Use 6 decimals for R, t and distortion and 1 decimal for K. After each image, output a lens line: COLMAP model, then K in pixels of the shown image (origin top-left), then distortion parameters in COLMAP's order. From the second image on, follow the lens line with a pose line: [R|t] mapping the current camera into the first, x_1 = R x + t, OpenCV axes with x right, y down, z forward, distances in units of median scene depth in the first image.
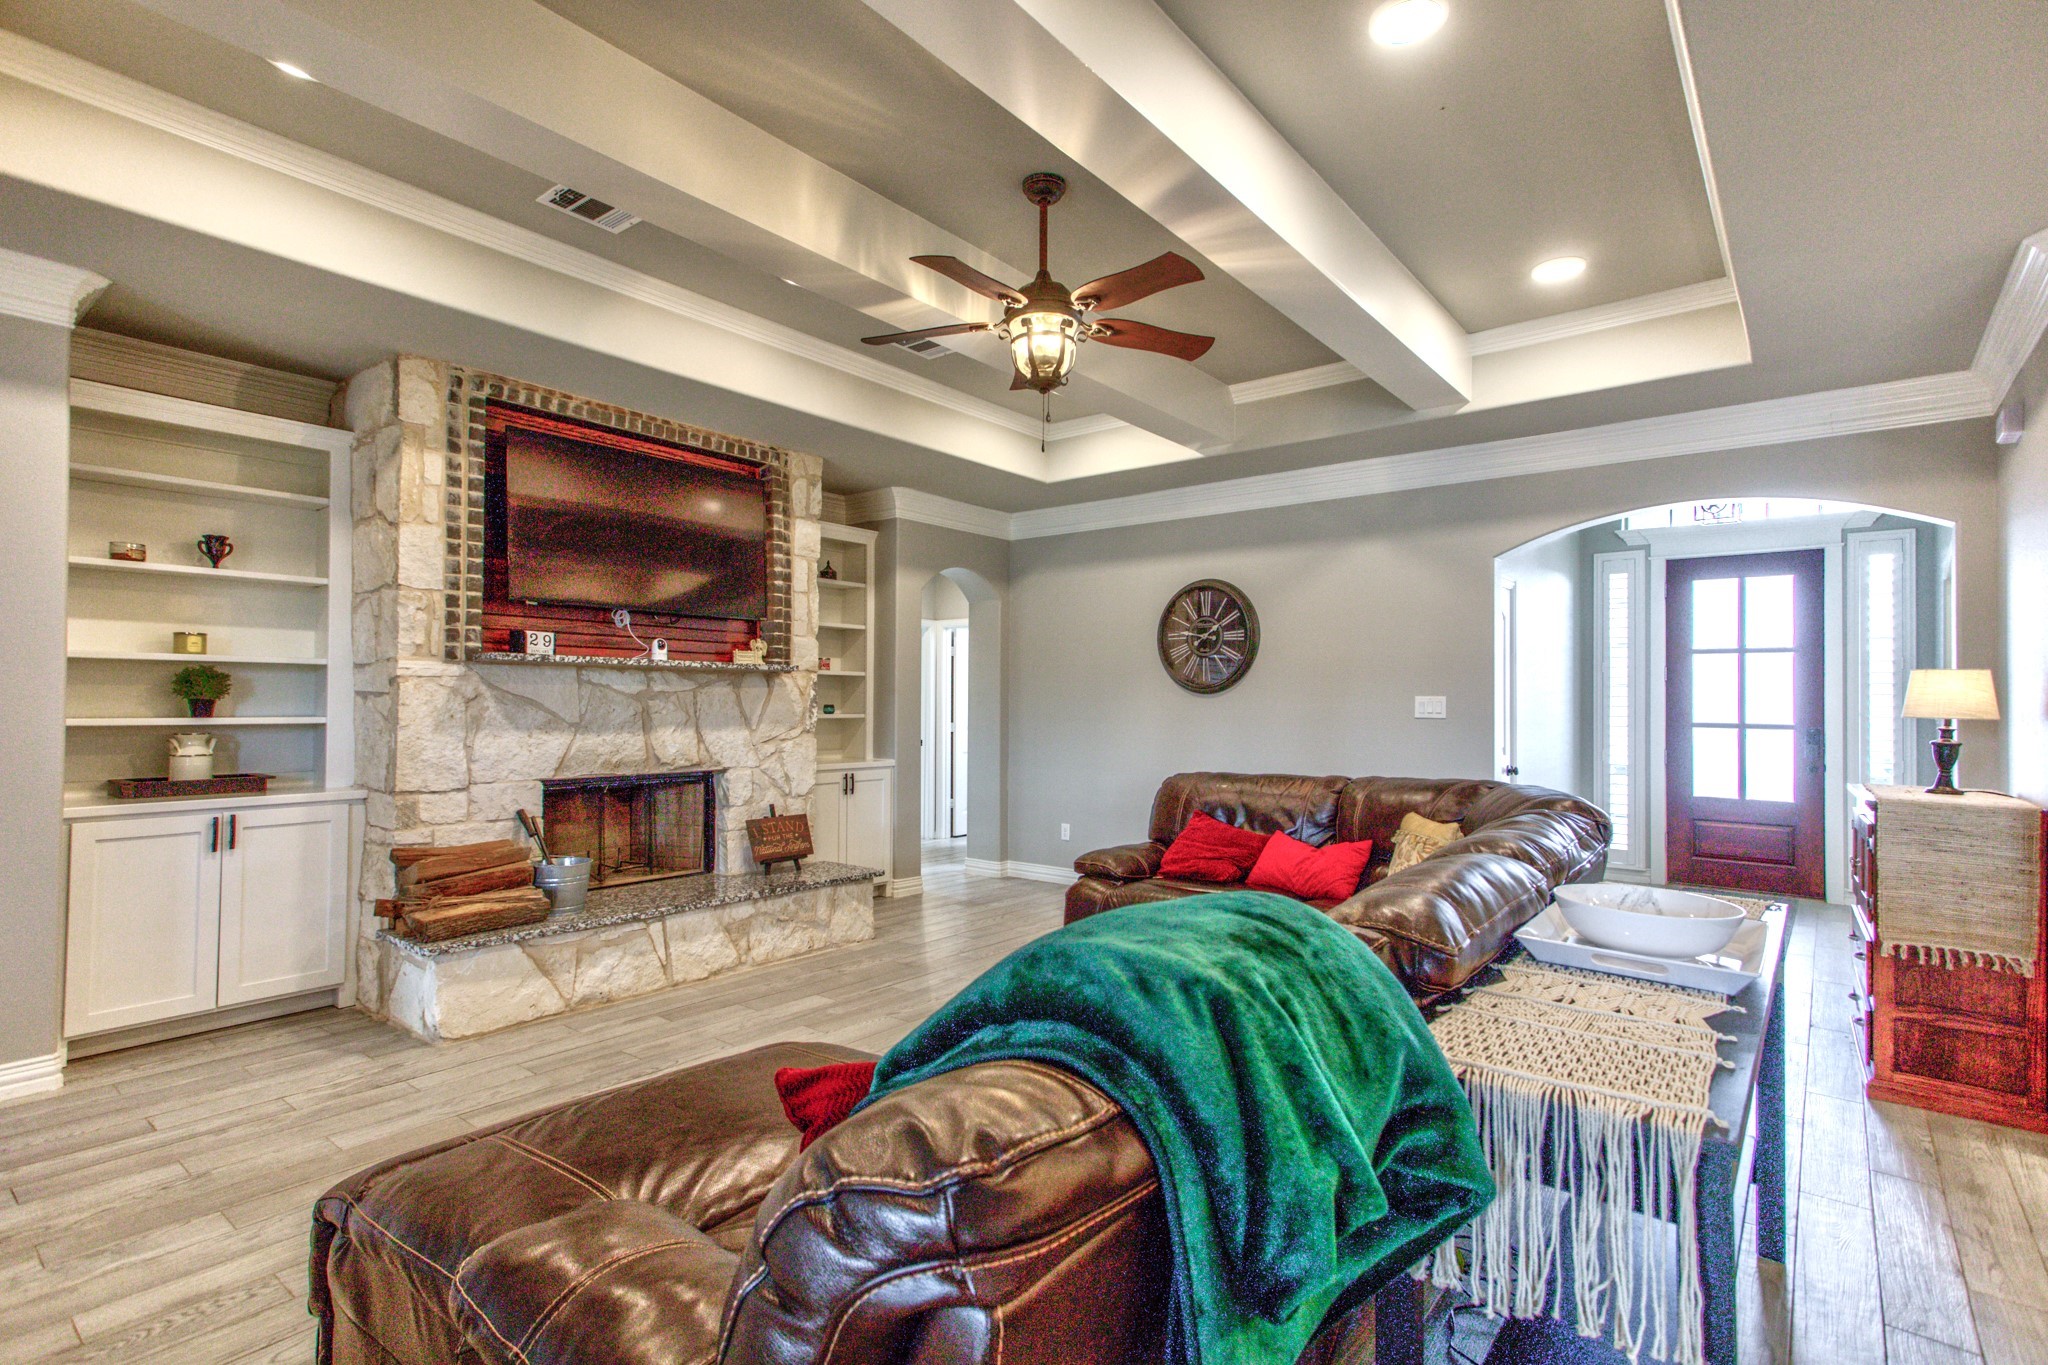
lens RADIAL K [[976.6, 0, 1024.0], [0, 976.6, 682.5], [0, 0, 1]] dist [0.010876, 0.006429]
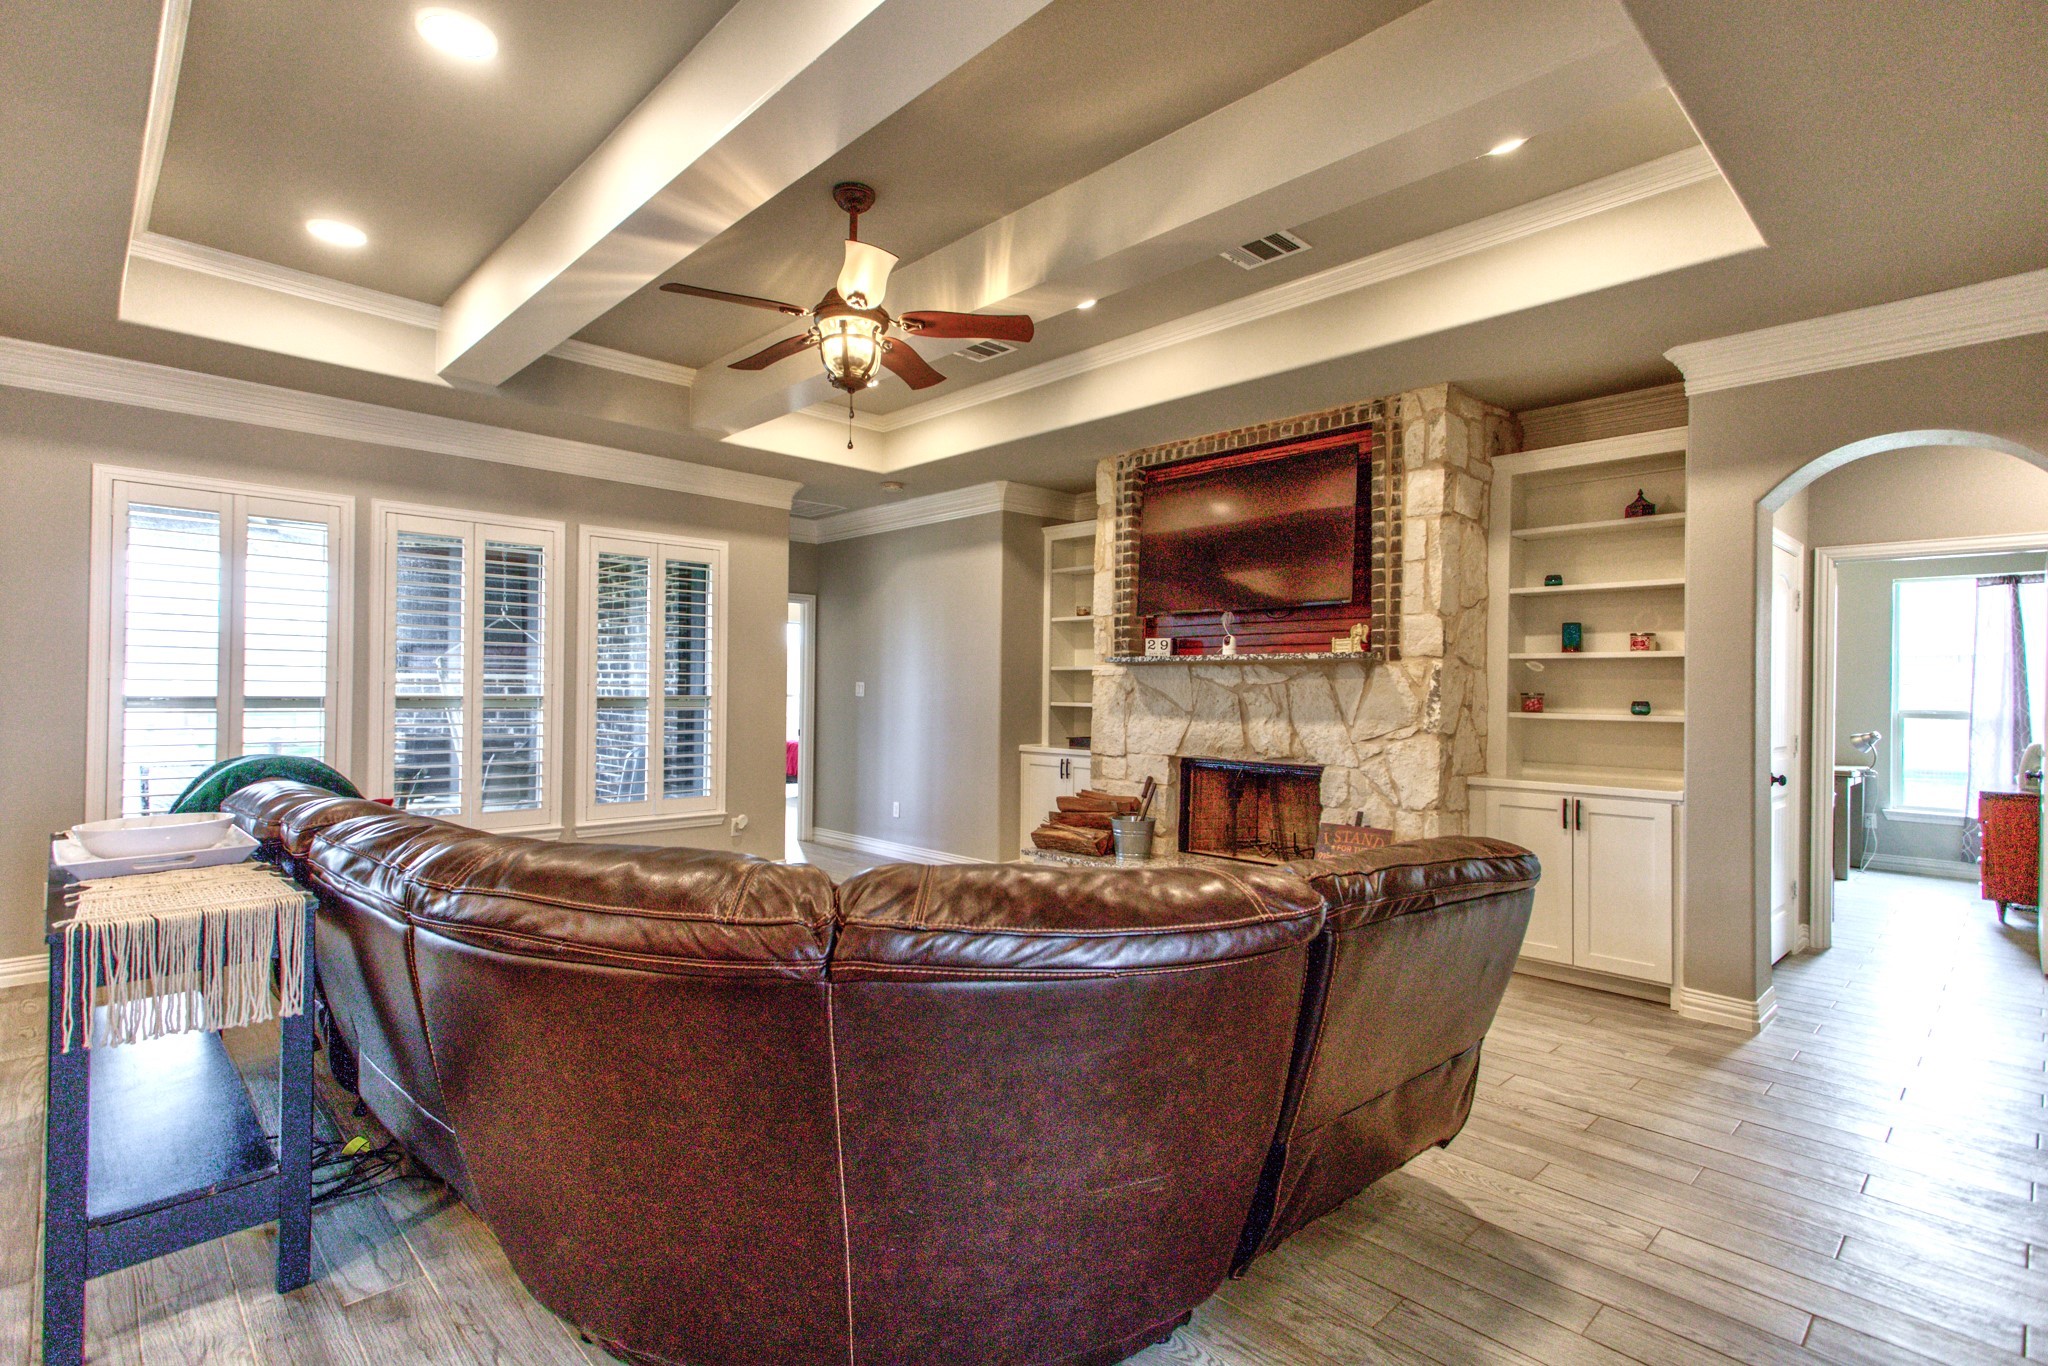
lens RADIAL K [[969.8, 0, 1024.0], [0, 969.8, 683.0], [0, 0, 1]] dist [0.001170, -0.000113]
pose [[-0.113836, -0.017381, -0.993348, 0.689971], [0.008266, 0.999796, -0.018441, 0.024906], [0.993465, -0.010311, -0.113669, 0.864842]]
